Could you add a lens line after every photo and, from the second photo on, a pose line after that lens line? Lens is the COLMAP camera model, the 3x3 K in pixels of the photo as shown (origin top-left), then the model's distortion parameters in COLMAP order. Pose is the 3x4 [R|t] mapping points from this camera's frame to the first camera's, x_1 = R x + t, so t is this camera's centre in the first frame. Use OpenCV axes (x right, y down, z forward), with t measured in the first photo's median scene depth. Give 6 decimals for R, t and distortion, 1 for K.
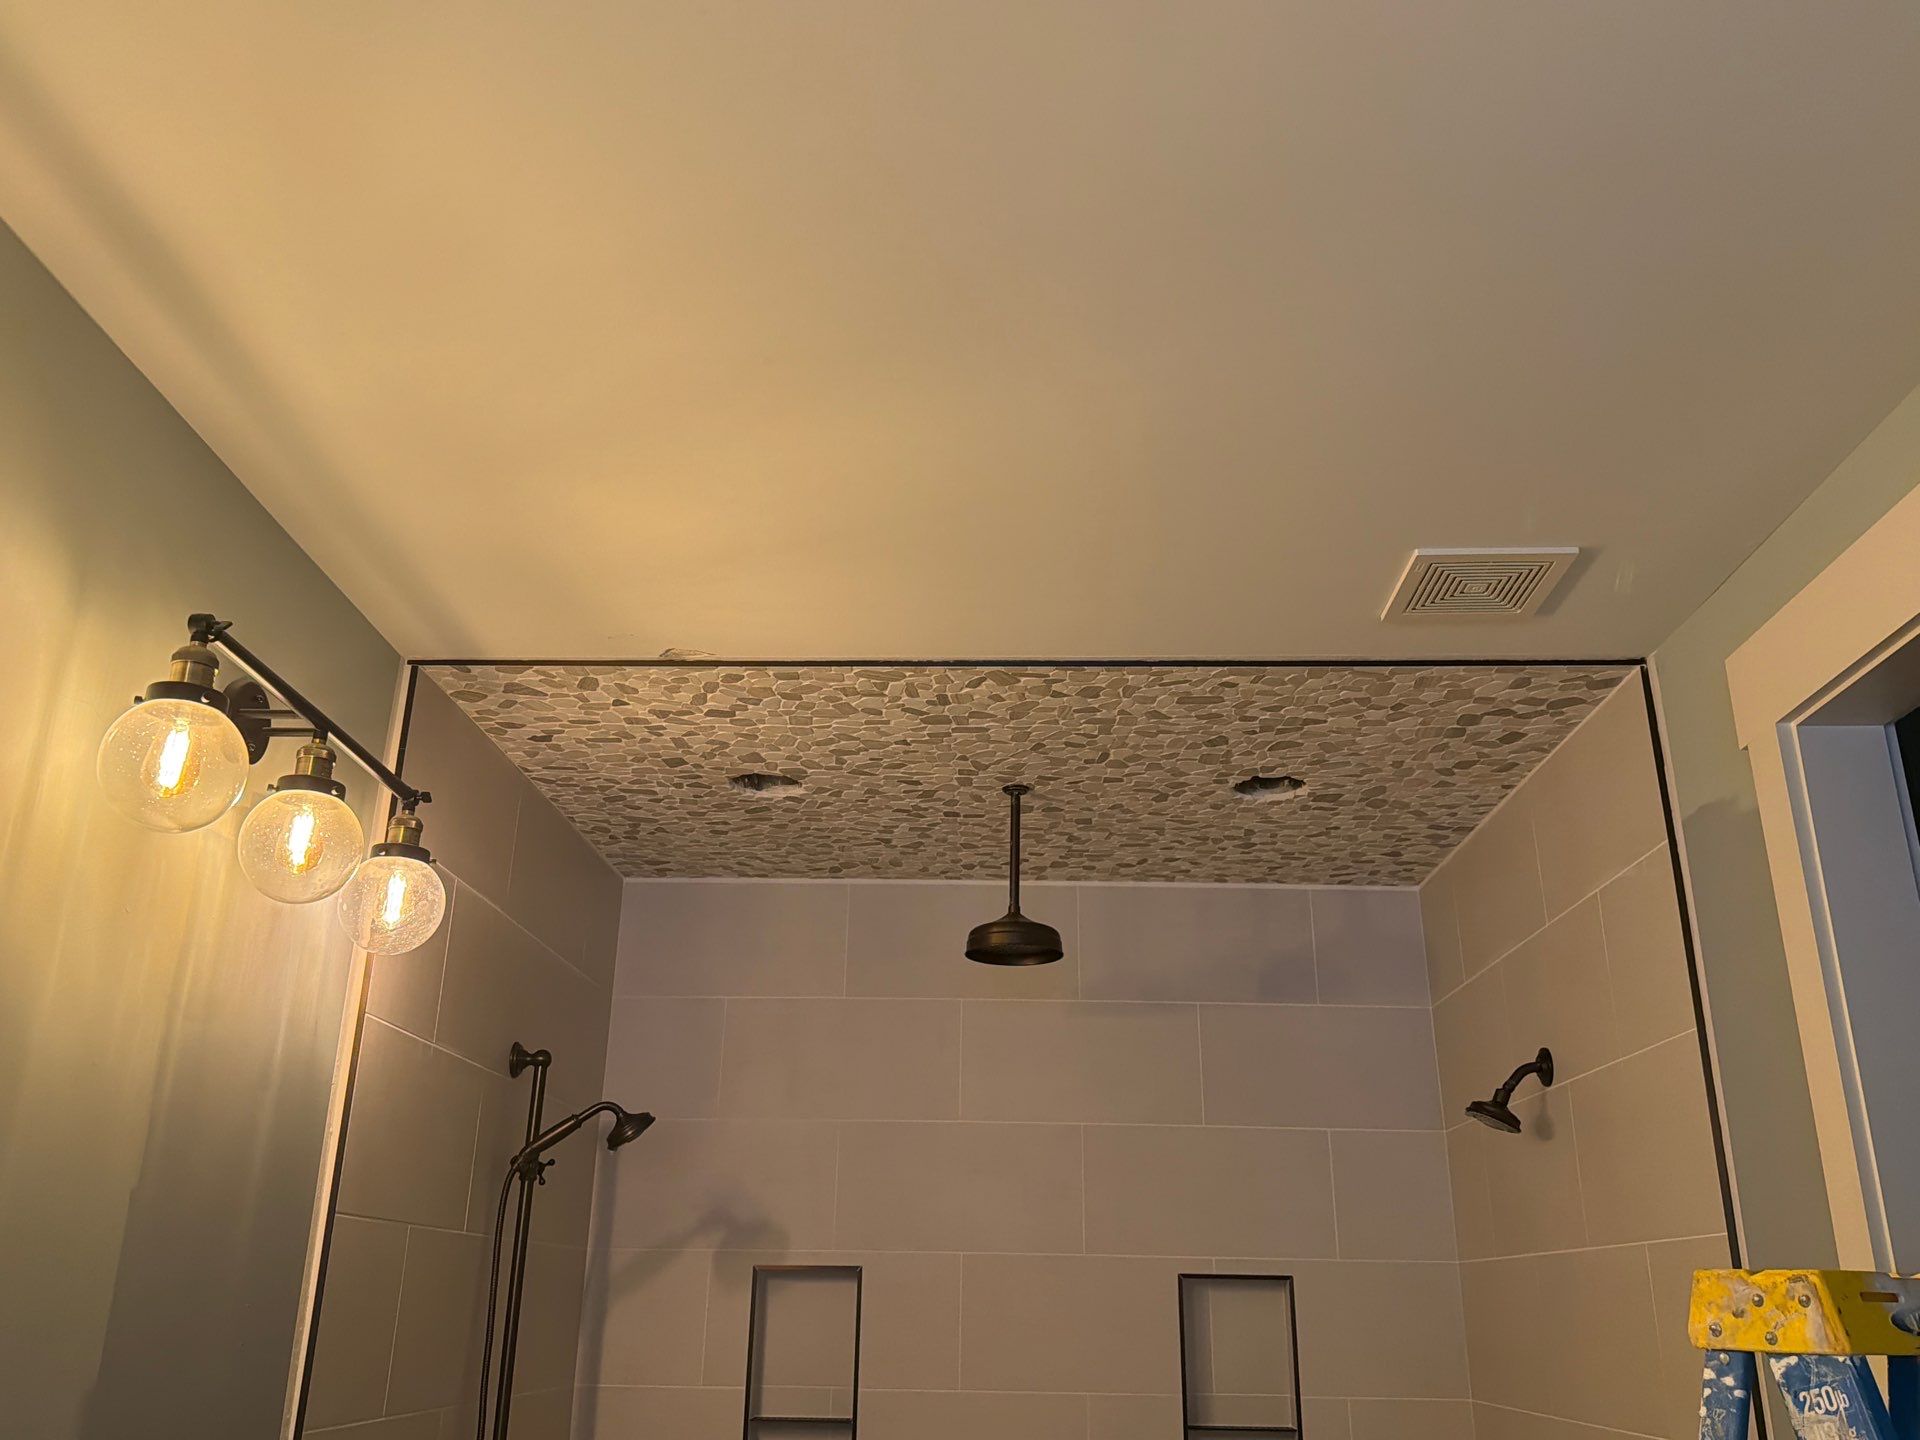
lens RADIAL K [[1556.7, 0, 960.0], [0, 1556.7, 720.0], [0, 0, 1]] dist [0.177065, -0.316172]
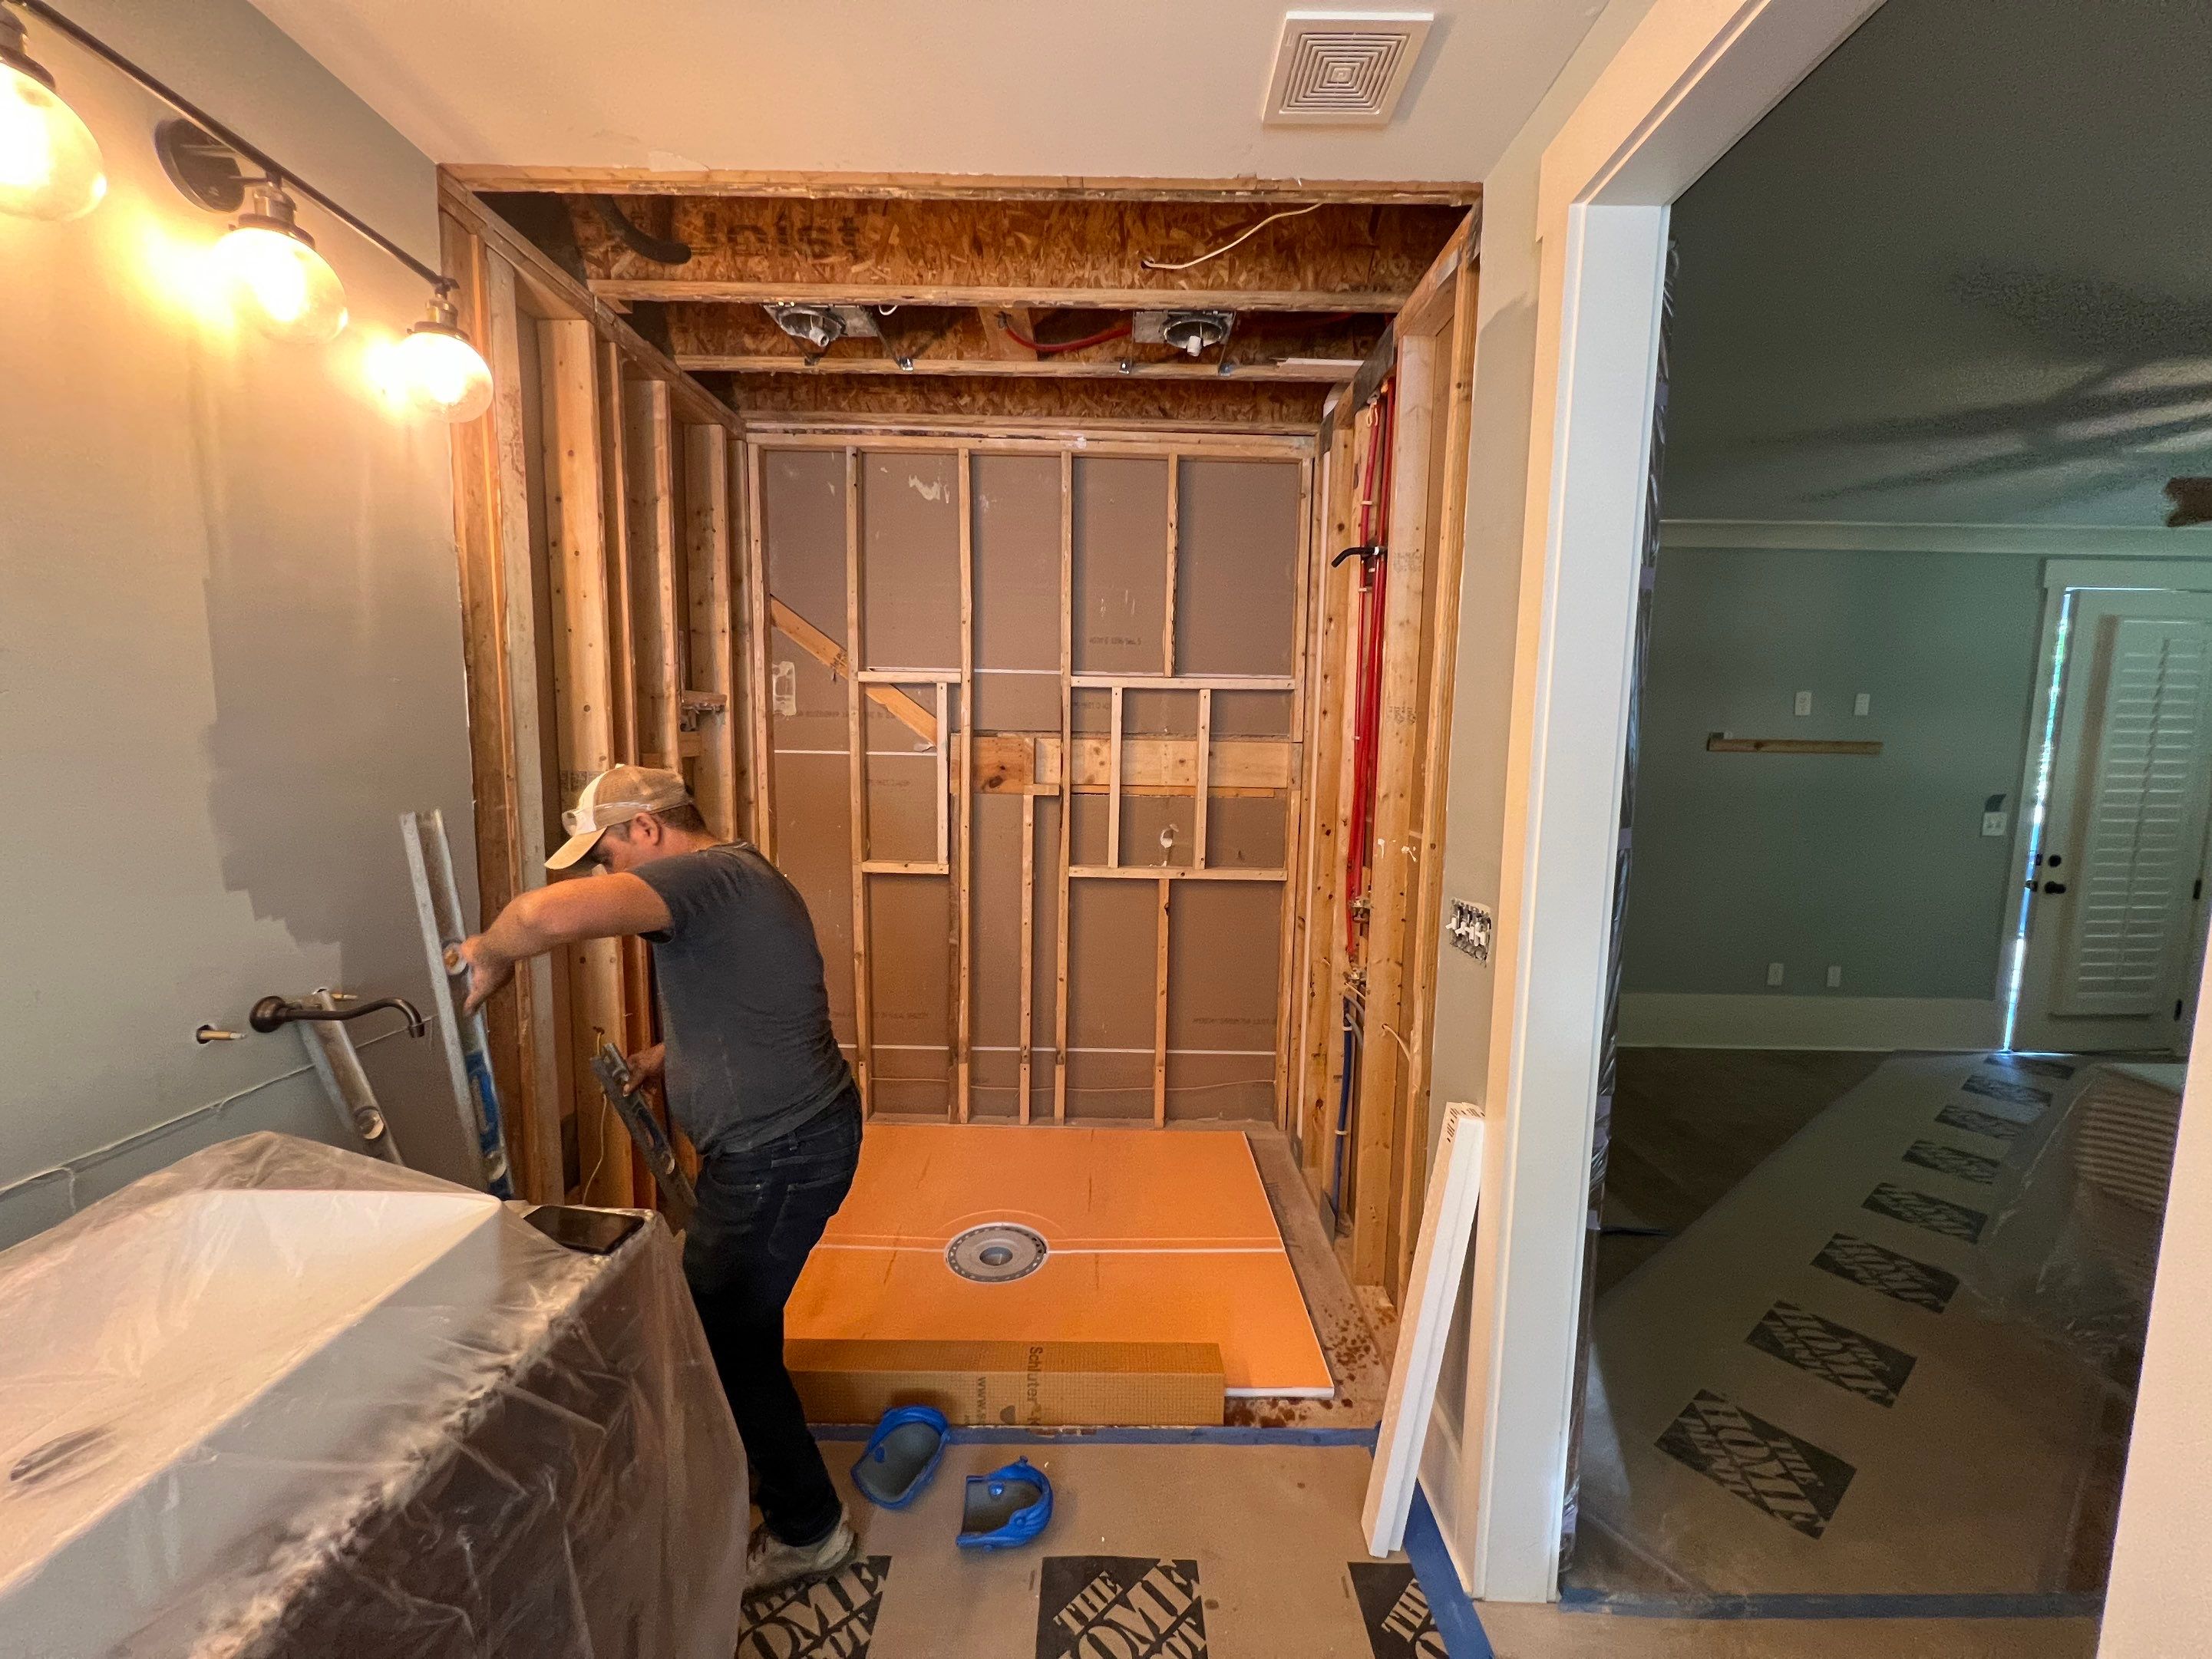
lens RADIAL K [[882.9, 0, 1104.6], [0, 882.9, 836.8], [0, 0, 1]] dist [-0.000430, 0.000123]
pose [[0.999643, 0.004203, 0.026372, 0.109685], [-0.015655, 0.892291, 0.451190, 0.088464], [-0.021635, -0.451442, 0.892038, 0.156472]]
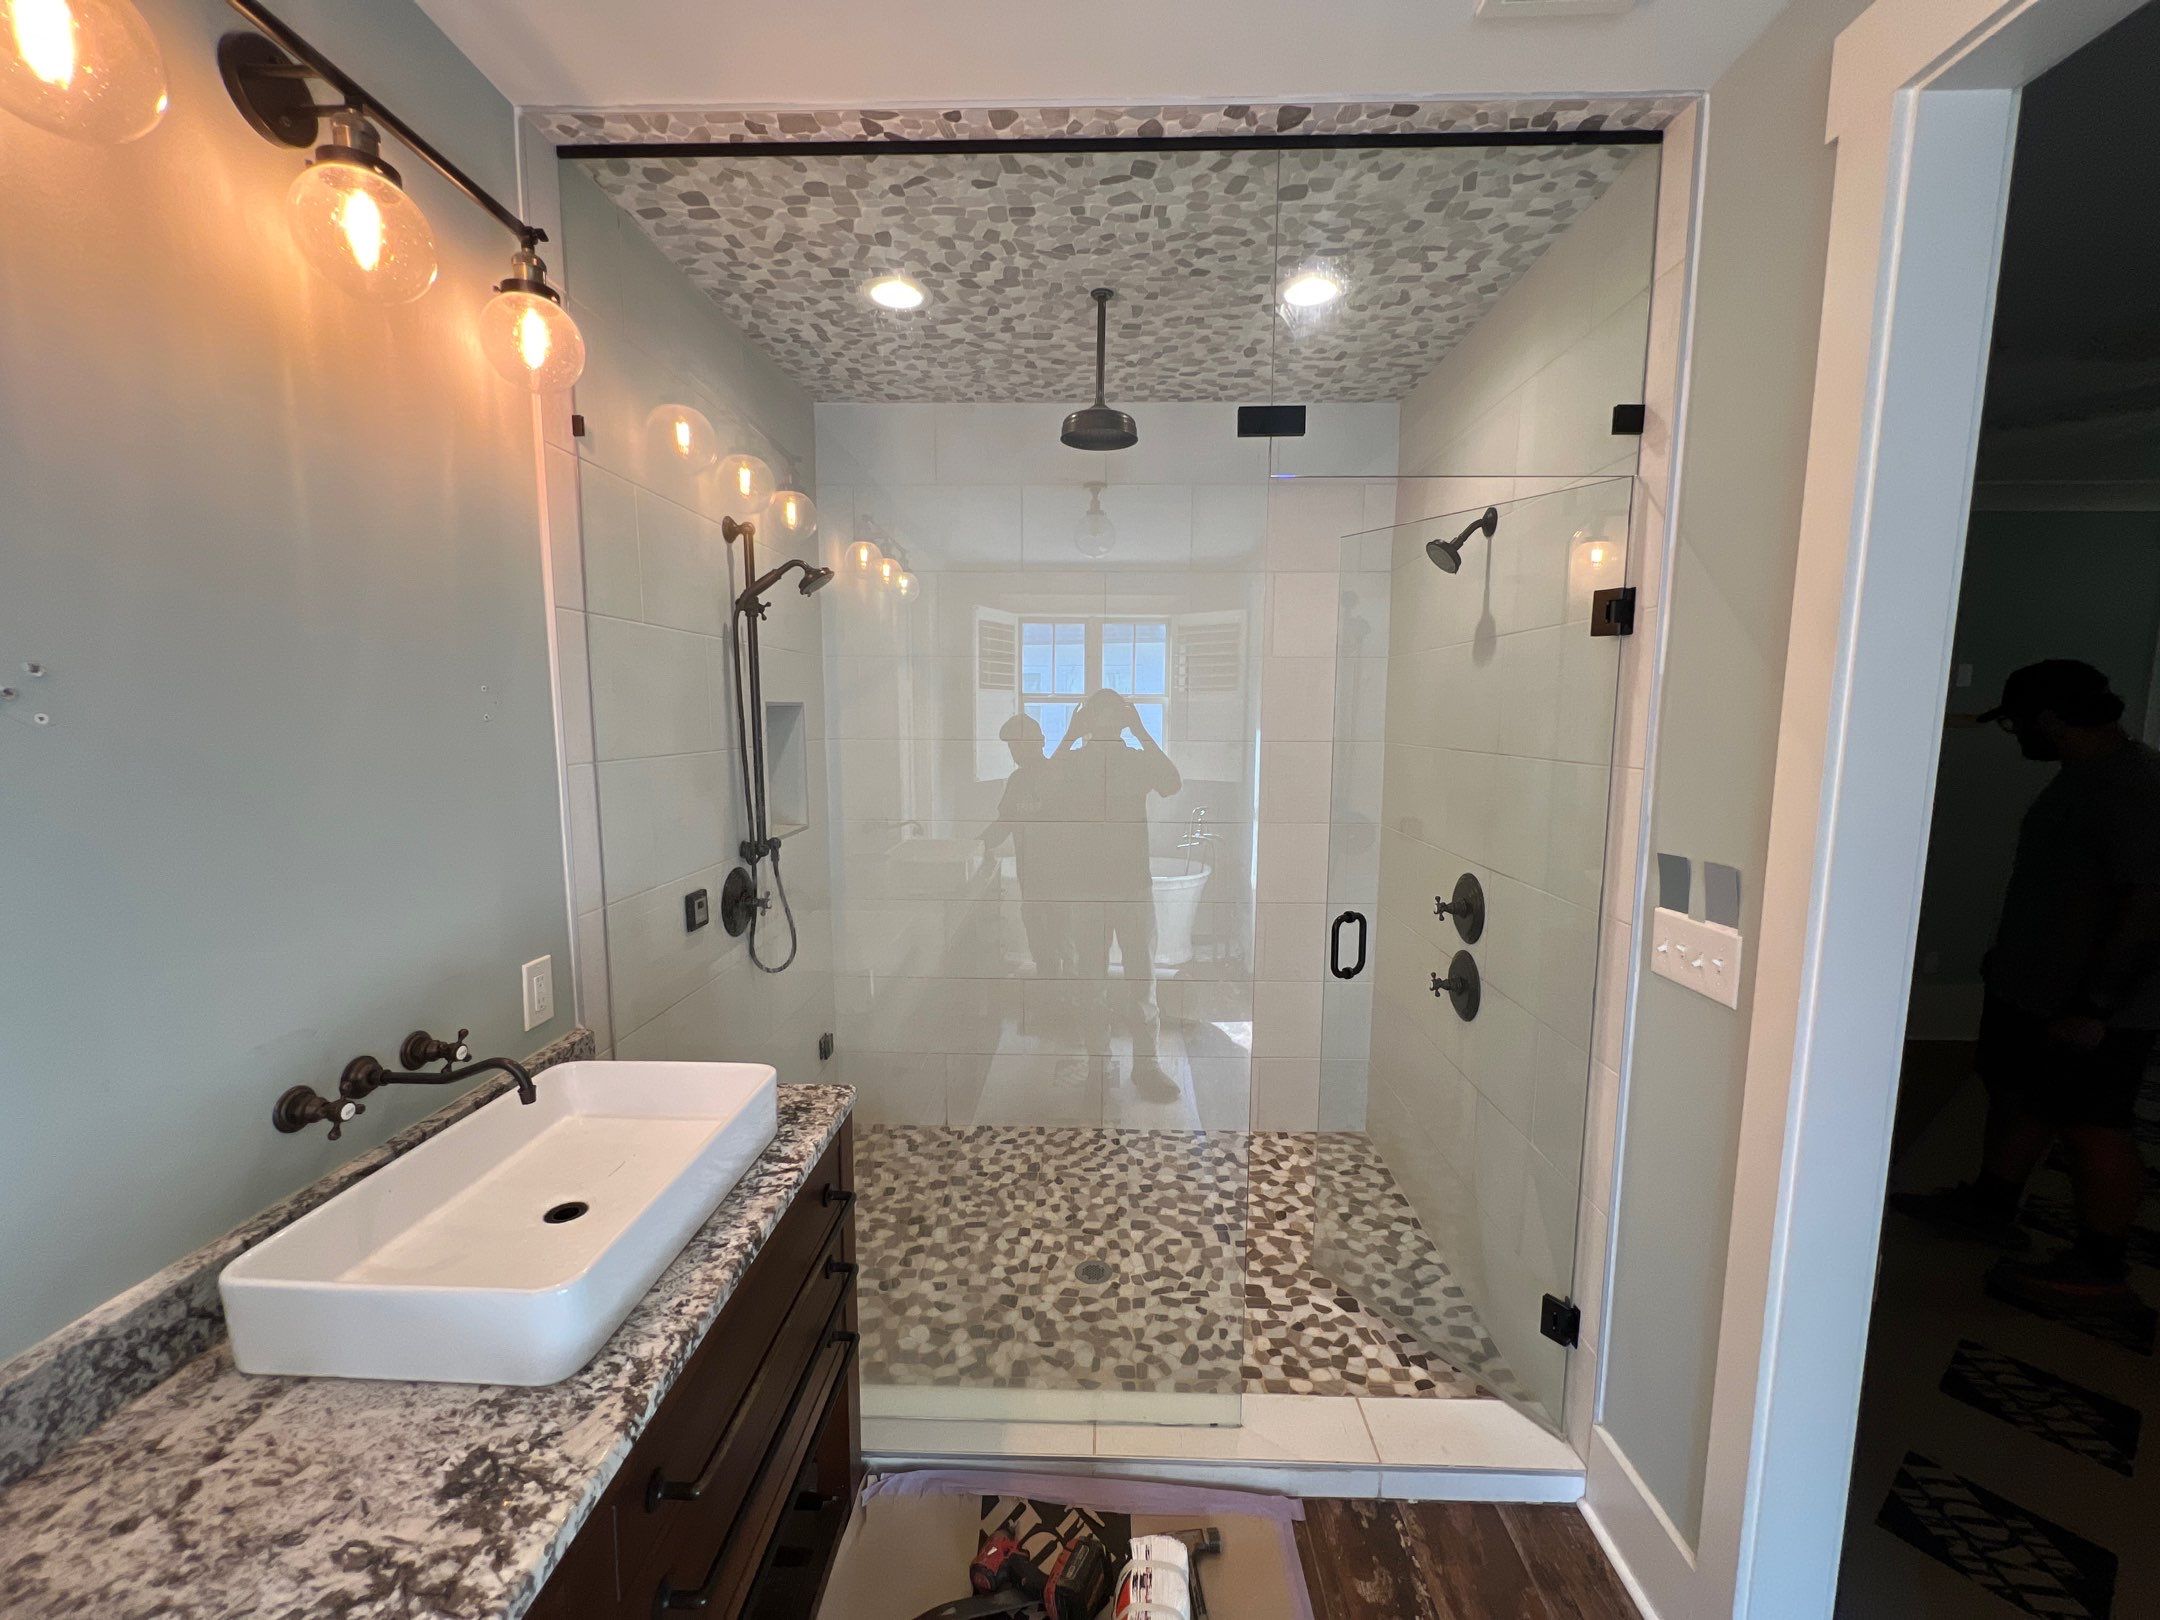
lens RADIAL K [[860.9, 0, 1077.4], [0, 860.9, 812.9], [0, 0, 1]] dist [0.000950, -0.000188]
pose [[0.999973, -0.007271, -0.000666, 0.015392], [0.006771, 0.889444, 0.456994, 0.102038], [-0.002731, -0.456986, 0.889470, 0.239193]]
